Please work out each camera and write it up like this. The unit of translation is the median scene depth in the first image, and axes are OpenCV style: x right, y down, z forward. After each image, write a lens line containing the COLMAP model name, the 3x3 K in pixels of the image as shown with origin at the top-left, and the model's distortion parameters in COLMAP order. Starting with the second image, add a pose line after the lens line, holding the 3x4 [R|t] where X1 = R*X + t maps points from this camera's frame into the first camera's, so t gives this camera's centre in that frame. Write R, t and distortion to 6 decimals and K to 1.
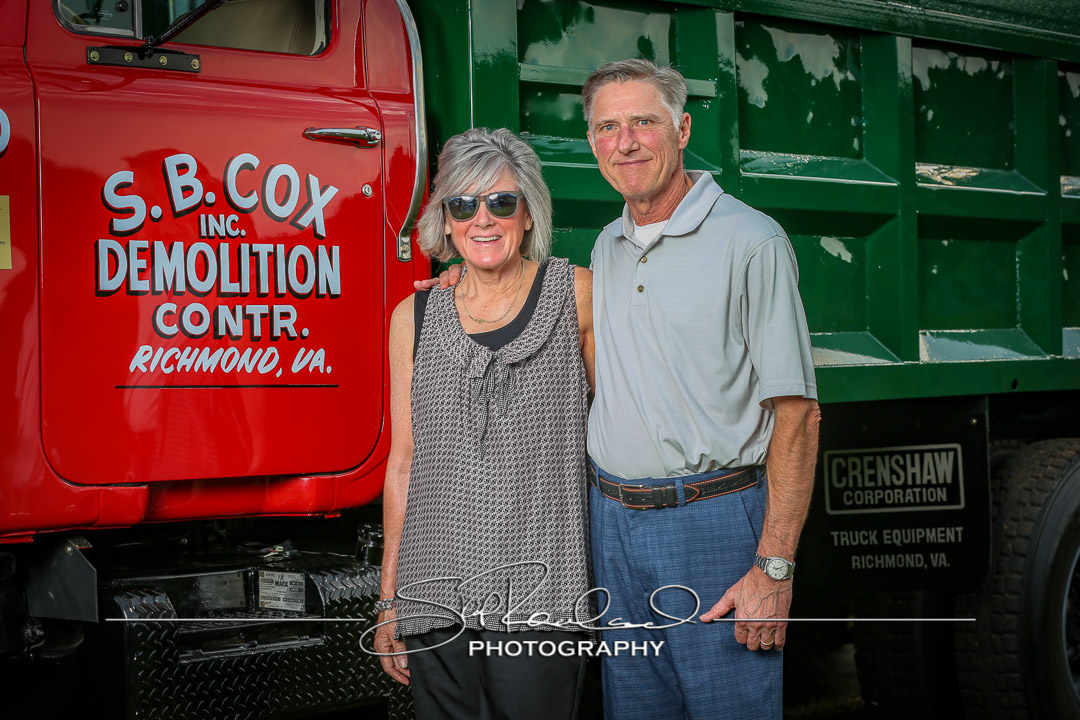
lens RADIAL K [[2170.8, 0, 551.3], [0, 2170.8, 369.2], [0, 0, 1]] dist [0.056176, 0.000000]
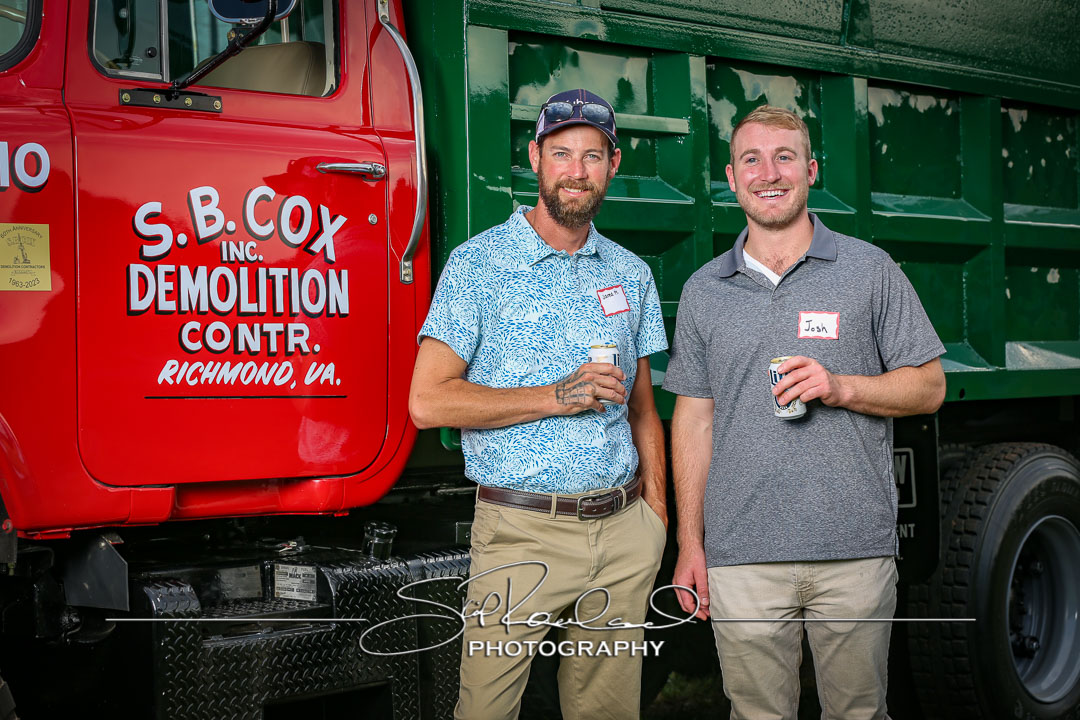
lens RADIAL K [[2169.9, 0, 531.4], [0, 2169.9, 356.0], [0, 0, 1]] dist [0.073790, 0.000000]
pose [[0.999959, -0.001558, -0.008920, 0.005436], [0.001506, 0.999982, -0.005874, -0.006013], [0.008929, 0.005861, 0.999943, -0.100651]]
